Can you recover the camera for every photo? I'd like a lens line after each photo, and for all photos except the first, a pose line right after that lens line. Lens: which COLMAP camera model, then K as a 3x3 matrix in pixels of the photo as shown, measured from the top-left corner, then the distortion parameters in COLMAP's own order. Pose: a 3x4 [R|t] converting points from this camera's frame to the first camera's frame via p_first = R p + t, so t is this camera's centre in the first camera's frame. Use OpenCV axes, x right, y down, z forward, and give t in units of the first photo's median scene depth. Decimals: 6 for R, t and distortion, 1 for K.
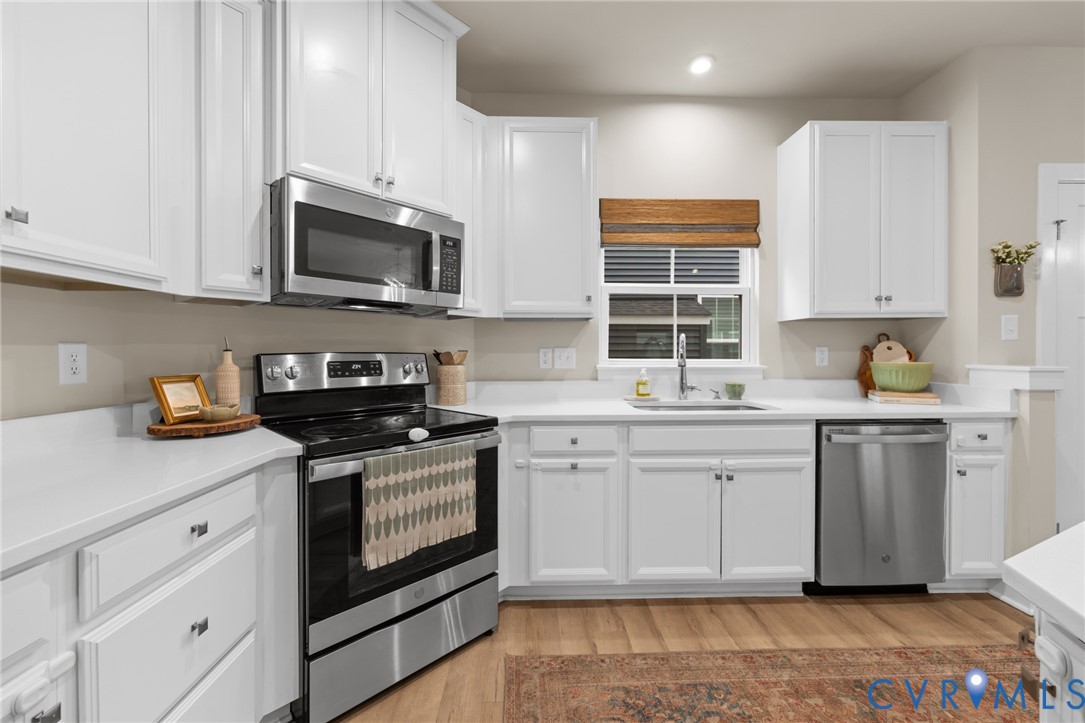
lens RADIAL K [[437.6, 0, 535.6], [0, 437.6, 357.6], [0, 0, 1]] dist [0.000497, 0.000571]
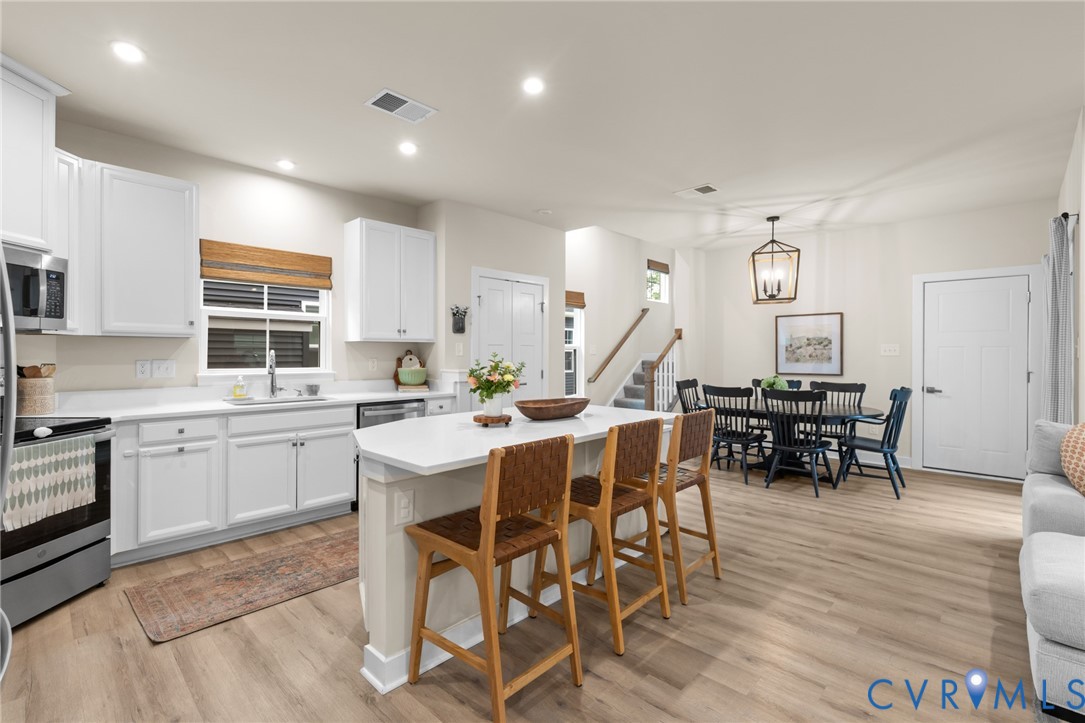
lens RADIAL K [[493.8, 0, 547.2], [0, 493.8, 355.5], [0, 0, 1]] dist [0.001446, -0.000021]
pose [[0.702651, 0.001810, 0.711533, -0.199414], [0.001295, 0.999992, -0.003823, -0.036193], [-0.711534, 0.003608, 0.702643, -0.863646]]
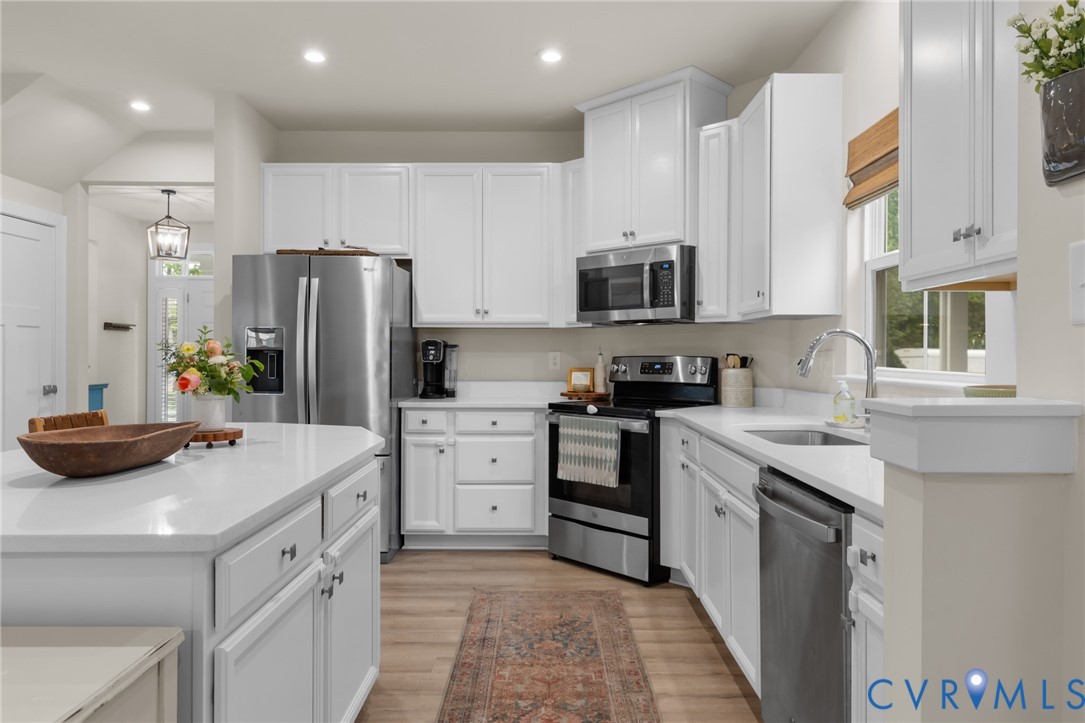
lens RADIAL K [[725.8, 0, 543.5], [0, 725.8, 355.6], [0, 0, 1]] dist [0.004807, -0.000744]
pose [[-0.036966, 0.001123, -0.999316, 1.740503], [-0.013592, 0.999906, 0.001627, -0.011543], [0.999224, 0.013643, -0.036947, 0.705251]]
